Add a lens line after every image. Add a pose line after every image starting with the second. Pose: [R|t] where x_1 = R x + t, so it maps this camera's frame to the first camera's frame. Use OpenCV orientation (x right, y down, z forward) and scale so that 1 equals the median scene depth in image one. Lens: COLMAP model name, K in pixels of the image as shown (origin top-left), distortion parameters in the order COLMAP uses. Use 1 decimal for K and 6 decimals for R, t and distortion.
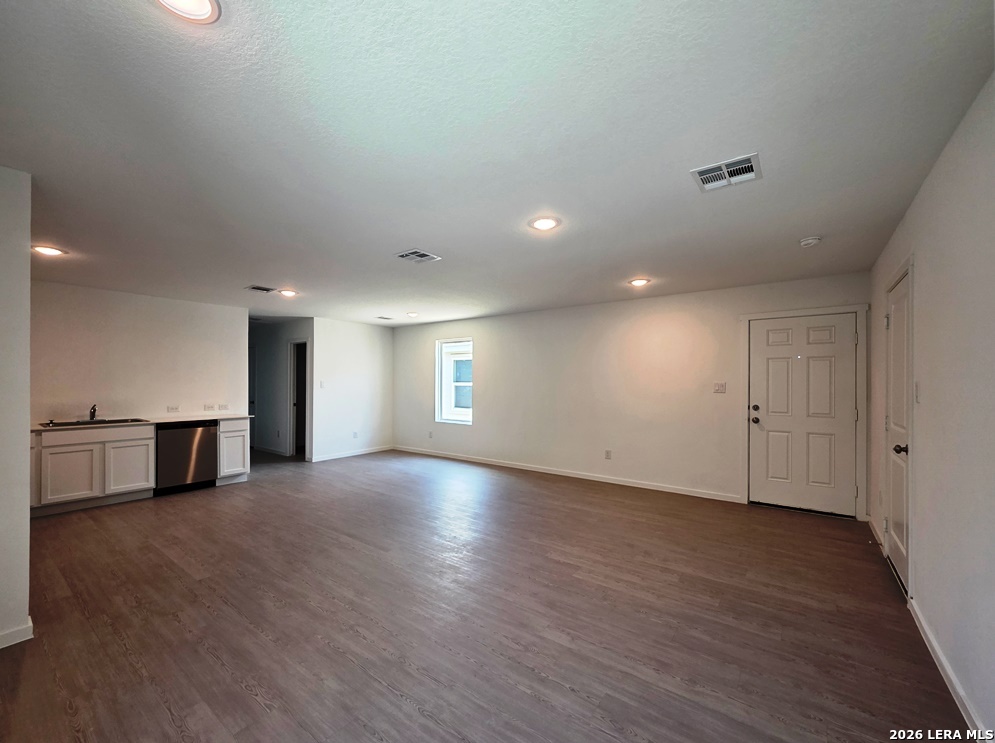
lens RADIAL K [[402.3, 0, 497.5], [0, 402.3, 371.5], [0, 0, 1]] dist [0.009258, -0.000060]
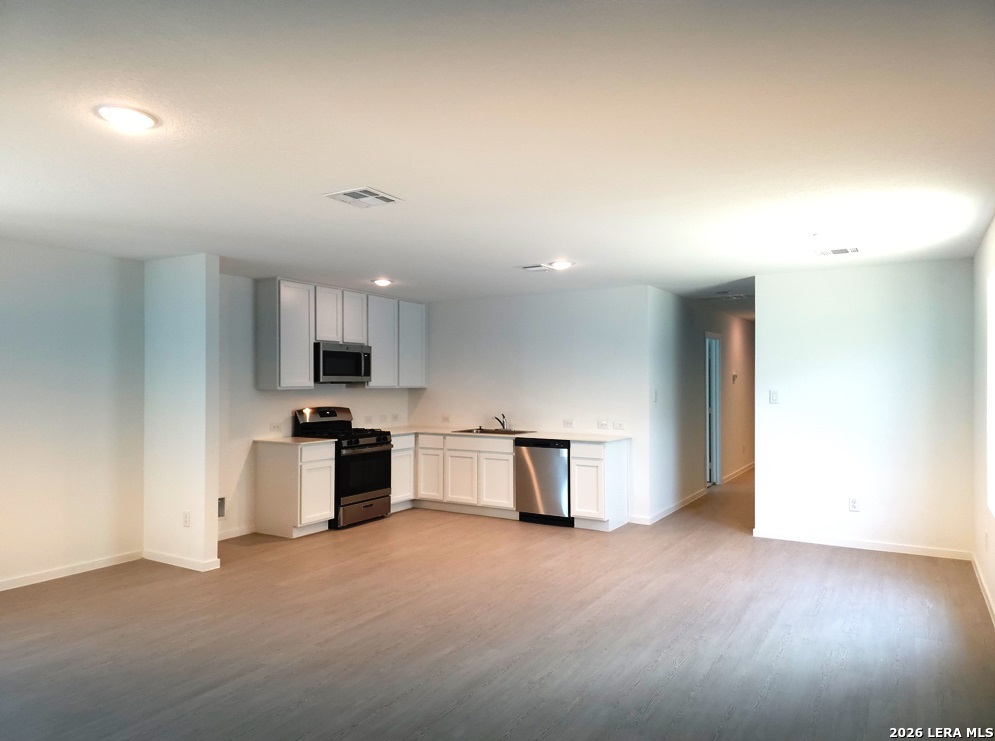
lens RADIAL K [[663.3, 0, 497.5], [0, 663.3, 370.5], [0, 0, 1]] dist [0.008241, 0.001924]
pose [[0.106077, -0.023160, -0.994088, 0.666670], [0.023424, 0.999509, -0.020787, 0.011362], [0.994082, -0.021080, 0.106567, 0.894248]]
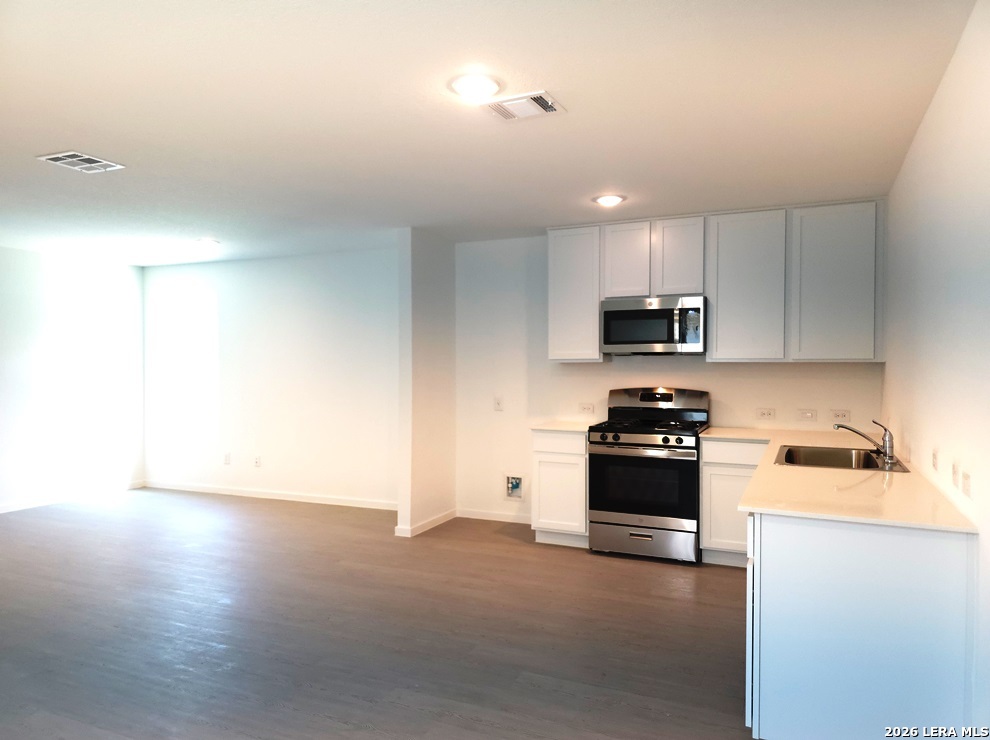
lens RADIAL K [[660.0, 0, 495.0], [0, 660.0, 370.0], [0, 0, 1]] dist [0.008241, 0.001924]
pose [[-0.973326, -0.007082, -0.229318, -0.470990], [-0.003917, 0.999891, -0.014254, 0.044166], [0.229394, -0.012975, -0.973247, 1.735036]]
